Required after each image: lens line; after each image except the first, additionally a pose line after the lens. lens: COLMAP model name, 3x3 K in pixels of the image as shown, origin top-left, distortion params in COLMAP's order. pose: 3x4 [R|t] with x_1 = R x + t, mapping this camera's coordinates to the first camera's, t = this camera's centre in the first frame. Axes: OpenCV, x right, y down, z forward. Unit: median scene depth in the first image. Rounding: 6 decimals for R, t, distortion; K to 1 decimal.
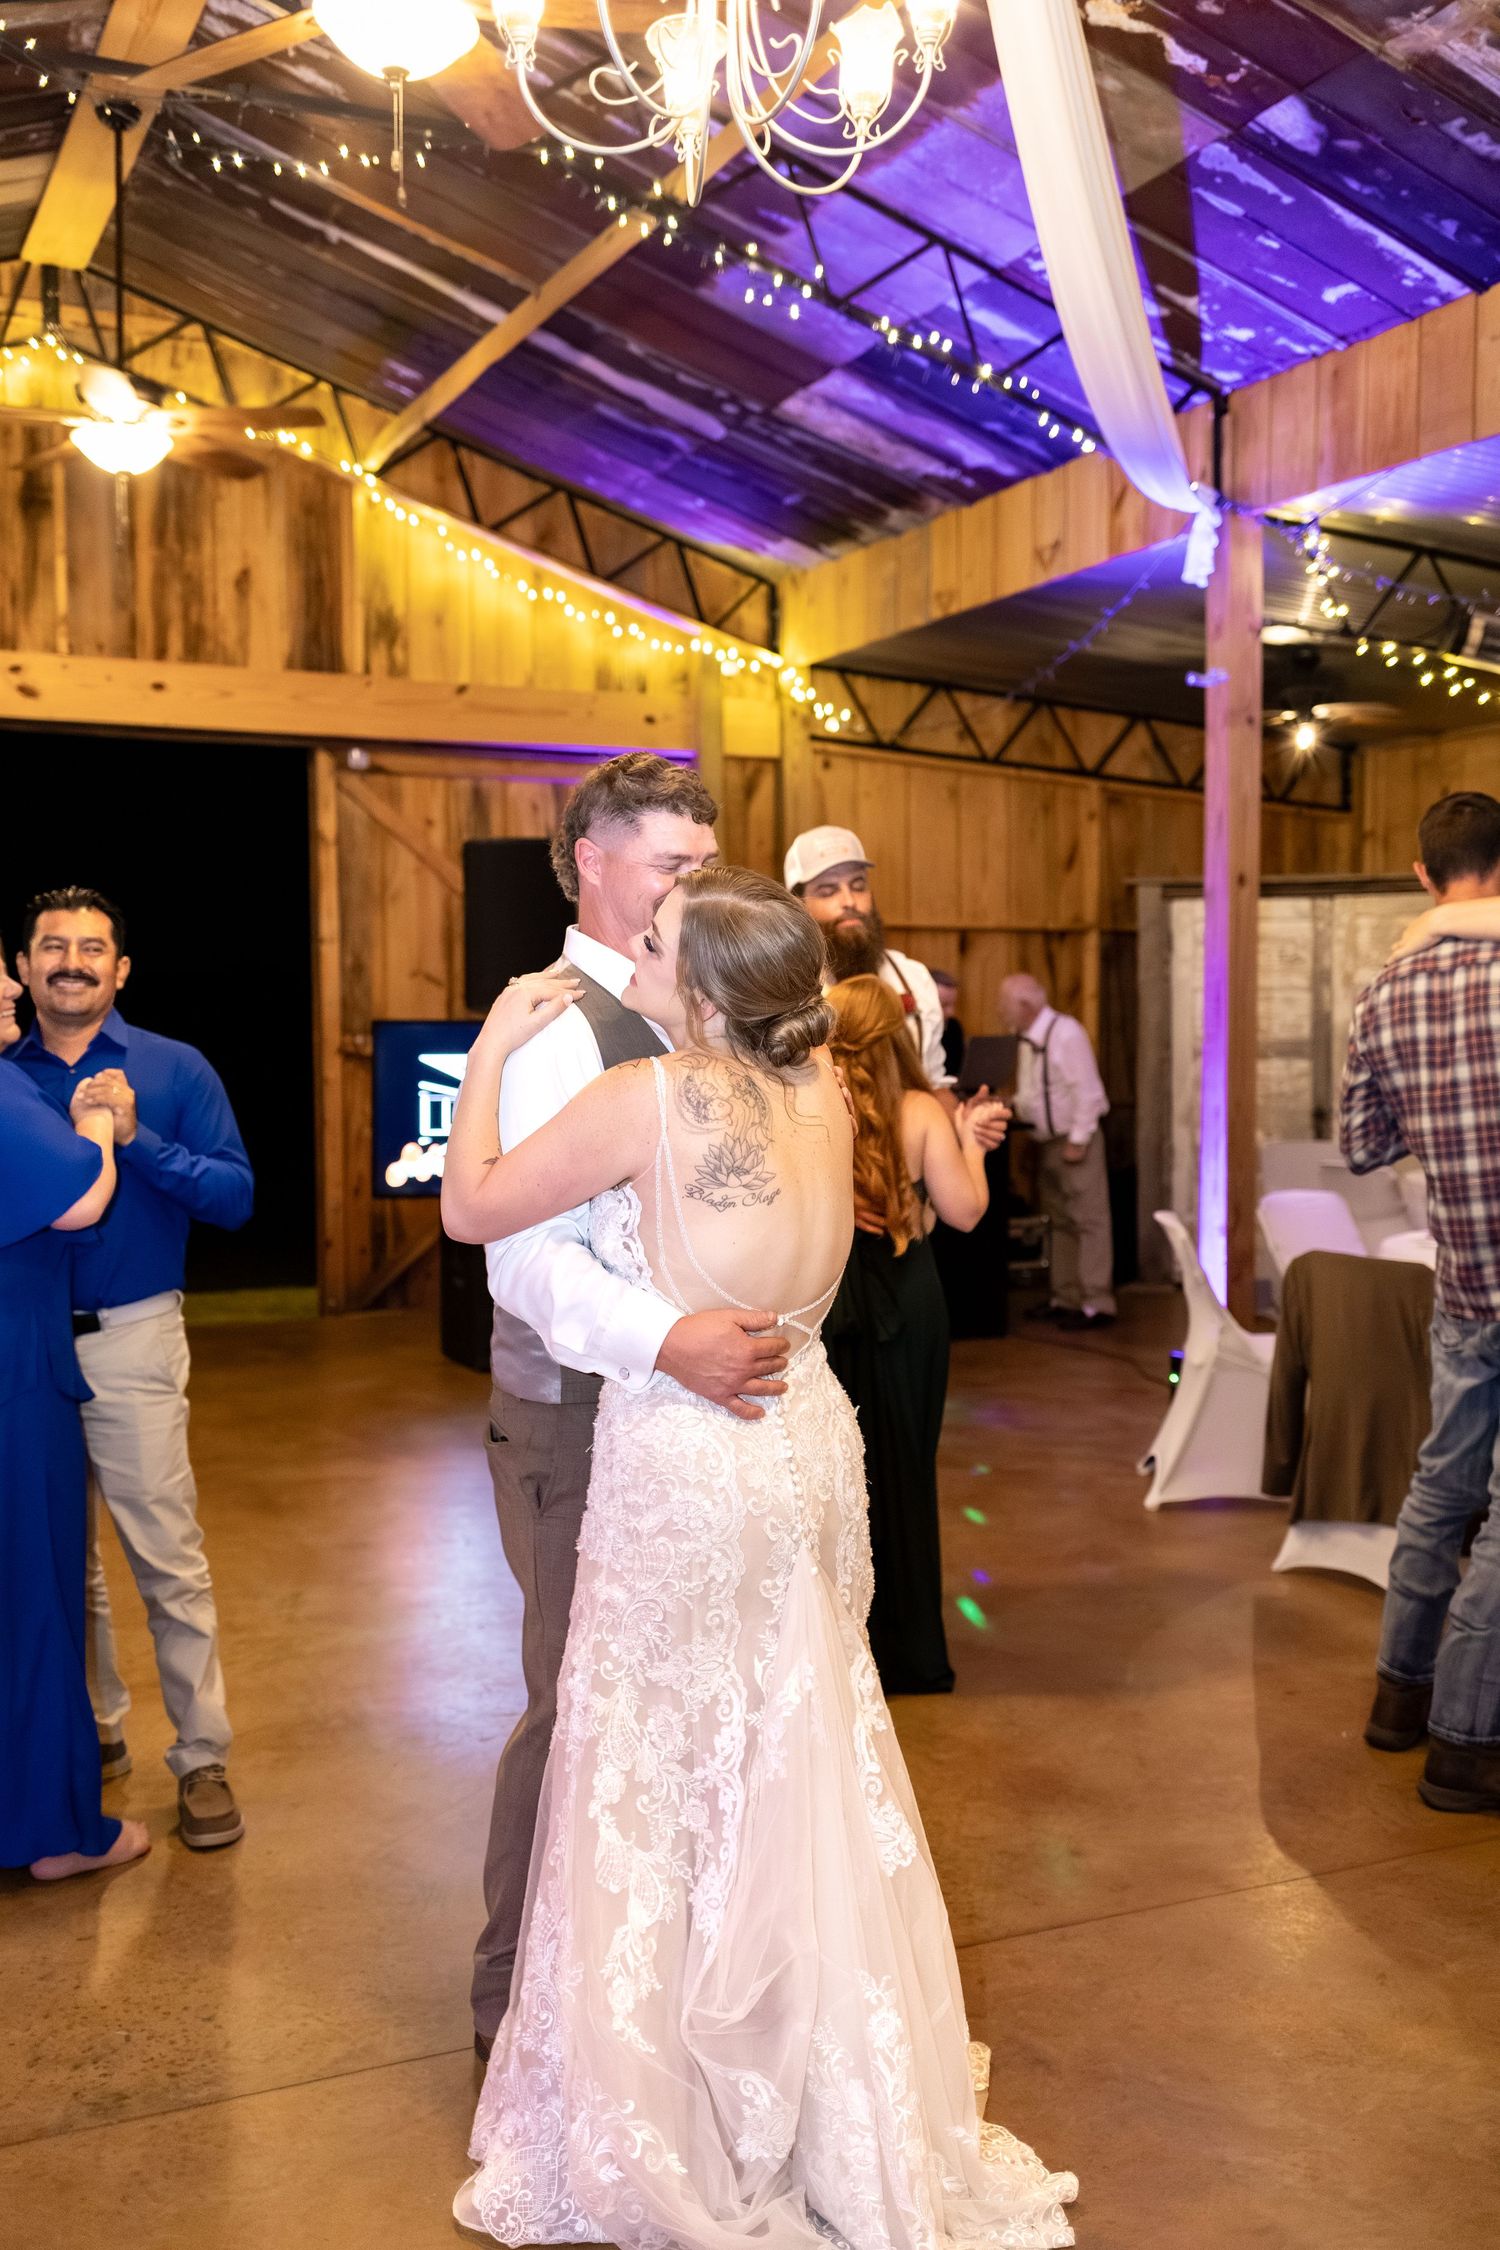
lens RADIAL K [[2204.9, 0, 753.6], [0, 2204.9, 1085.0], [0, 0, 1]] dist [0.097672, -0.232527]
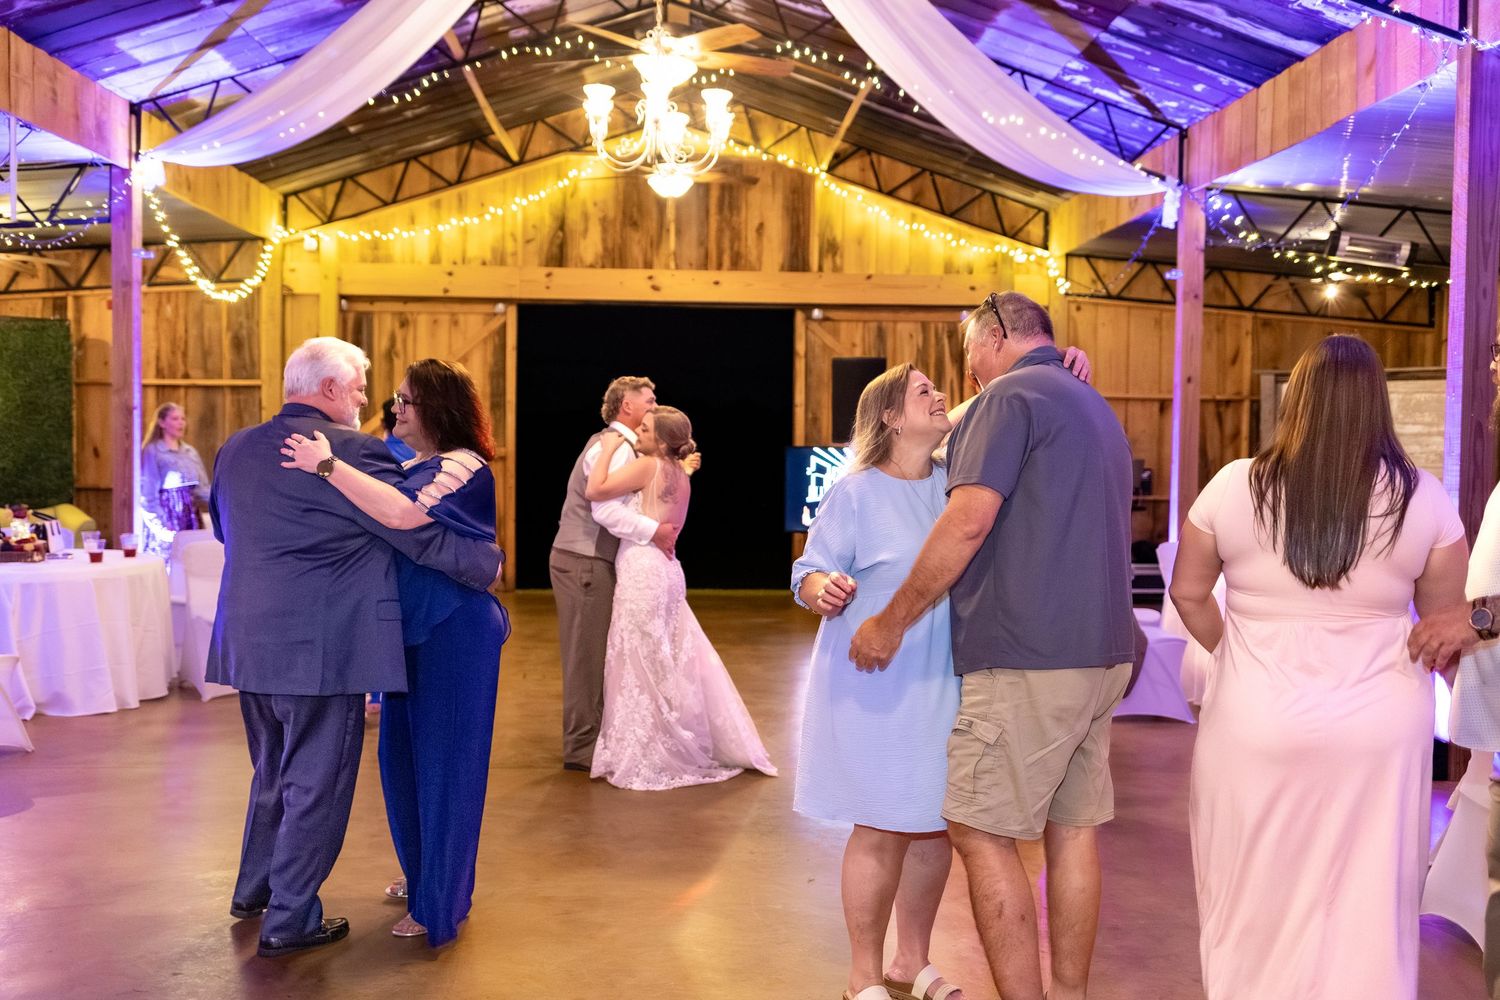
lens RADIAL K [[1469.9, 0, 750.0], [0, 1469.9, 500.0], [0, 0, 1]] dist [0.097672, -0.232527]
pose [[0.932071, 0.028854, -0.361124, 0.246081], [-0.026537, 0.999583, 0.011375, 0.005930], [0.361301, -0.001019, 0.932449, -0.251871]]
